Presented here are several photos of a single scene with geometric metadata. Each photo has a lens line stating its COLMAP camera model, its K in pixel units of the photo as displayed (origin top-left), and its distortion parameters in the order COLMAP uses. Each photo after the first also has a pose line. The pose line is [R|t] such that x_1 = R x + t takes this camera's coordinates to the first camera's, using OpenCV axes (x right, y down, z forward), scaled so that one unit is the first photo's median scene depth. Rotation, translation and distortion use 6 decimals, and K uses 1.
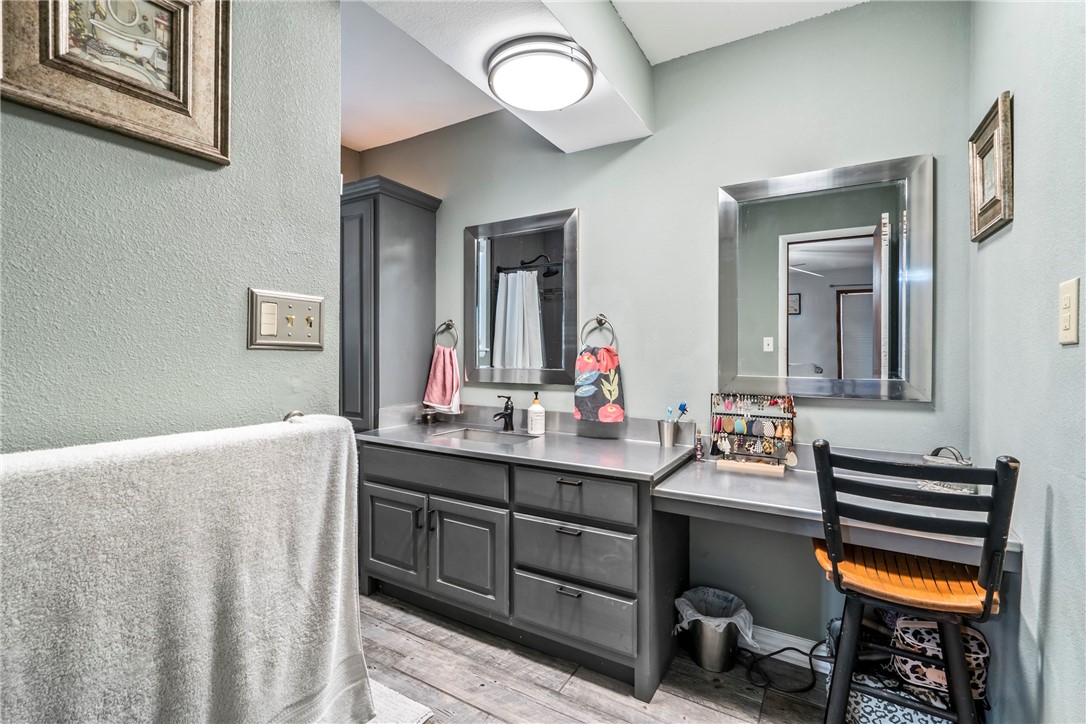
lens RADIAL K [[495.4, 0, 533.9], [0, 495.4, 358.4], [0, 0, 1]] dist [-0.001303, 0.000390]
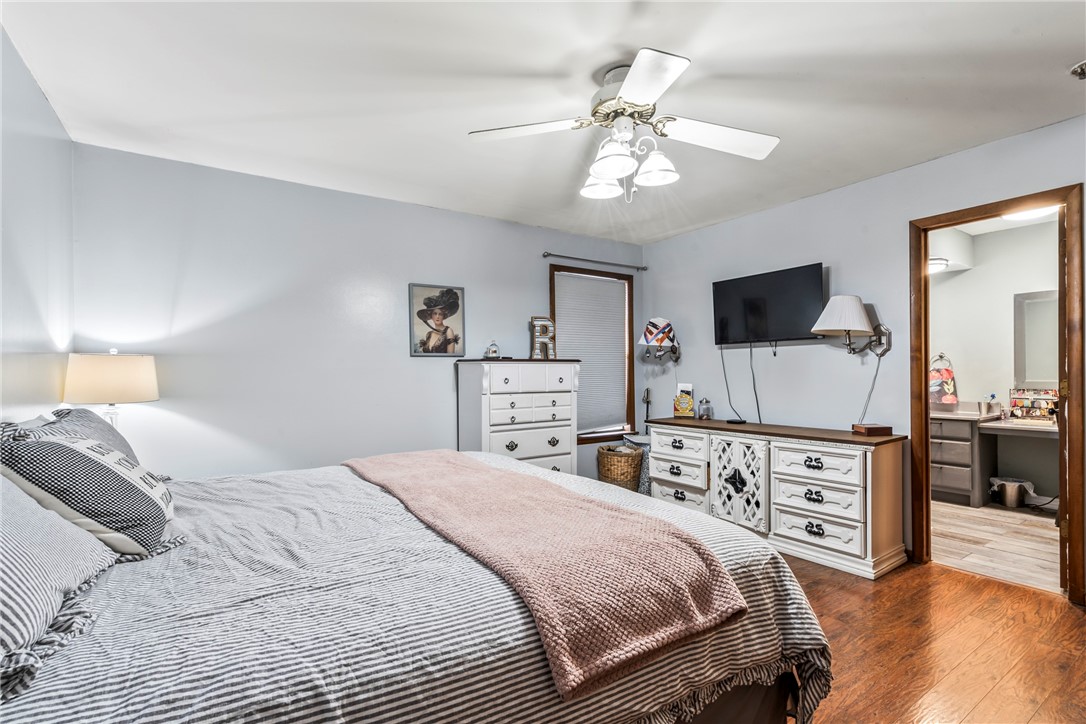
lens RADIAL K [[490.4, 0, 539.7], [0, 490.4, 375.9], [0, 0, 1]] dist [0.000902, 0.000431]
pose [[0.904333, -0.009047, -0.426732, -0.600526], [0.008218, 0.999959, -0.003785, 0.003725], [0.426748, -0.000084, 0.904370, -1.867753]]
